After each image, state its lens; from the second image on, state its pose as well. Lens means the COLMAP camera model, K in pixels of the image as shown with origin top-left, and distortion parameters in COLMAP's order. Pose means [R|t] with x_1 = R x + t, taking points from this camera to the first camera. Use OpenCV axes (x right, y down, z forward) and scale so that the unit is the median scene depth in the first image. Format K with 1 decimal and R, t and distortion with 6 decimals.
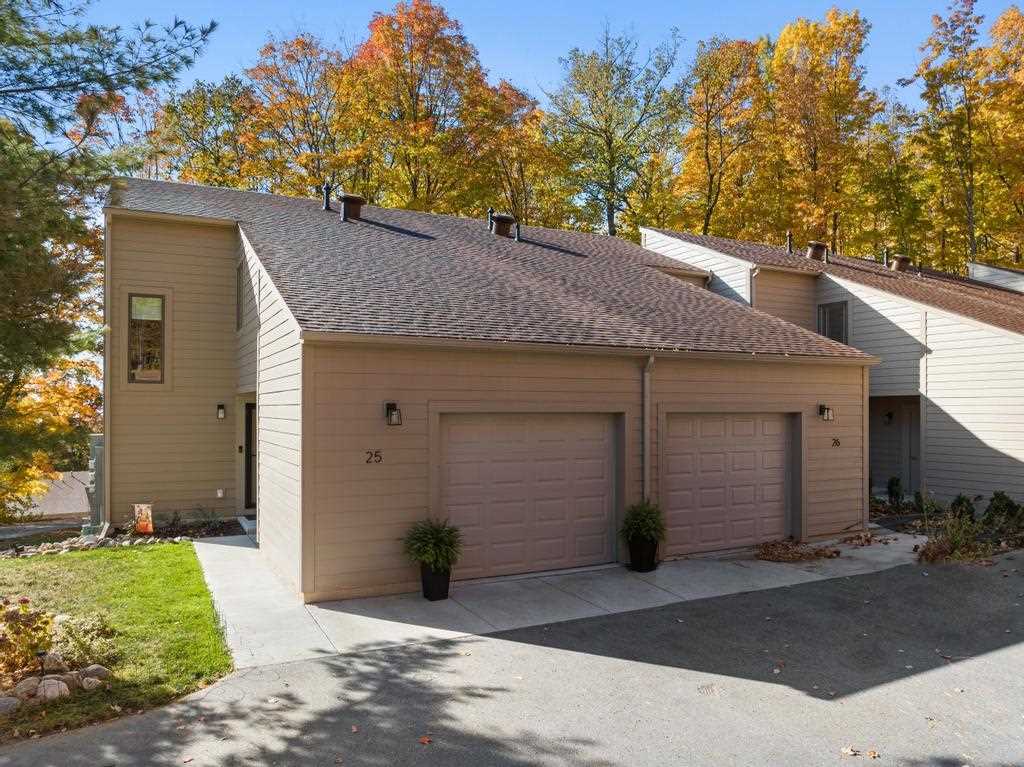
lens RADIAL K [[717.1, 0, 513.3], [0, 717.1, 412.1], [0, 0, 1]] dist [-0.001802, 0.044658]
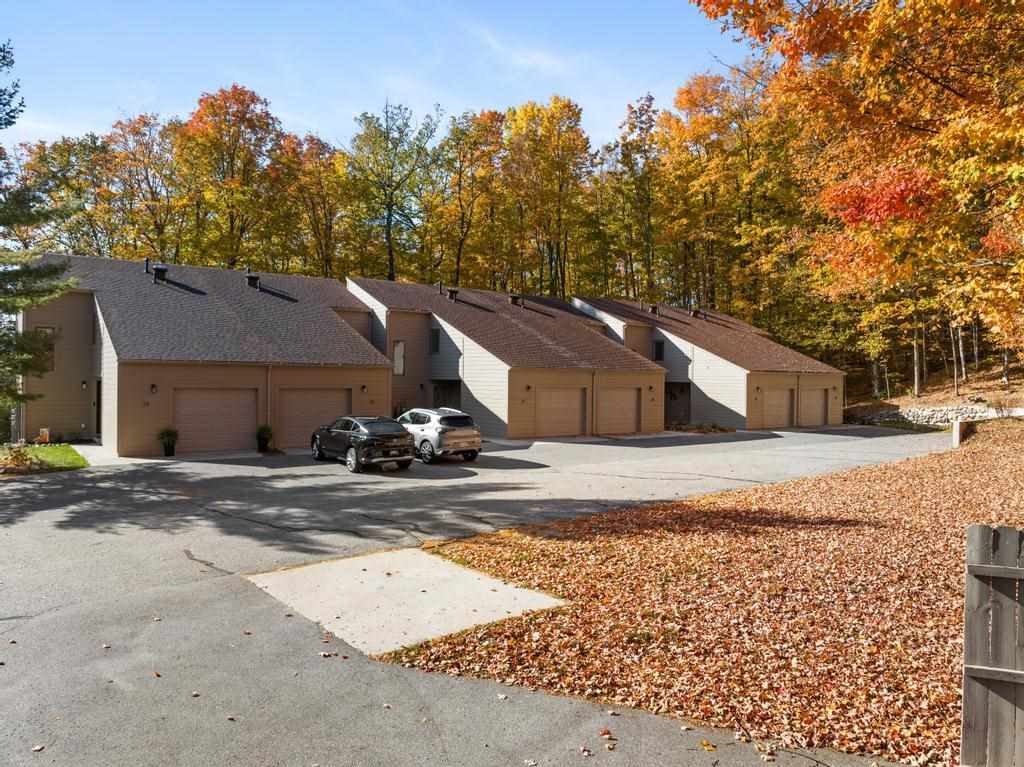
lens RADIAL K [[739.9, 0, 512.0], [0, 739.9, 383.5], [0, 0, 1]] dist [0.000055, 0.000409]
pose [[0.988779, 0.012193, 0.148890, 0.188195], [-0.013232, 0.999895, 0.005989, -0.012646], [-0.148801, -0.007892, 0.988836, -0.490948]]
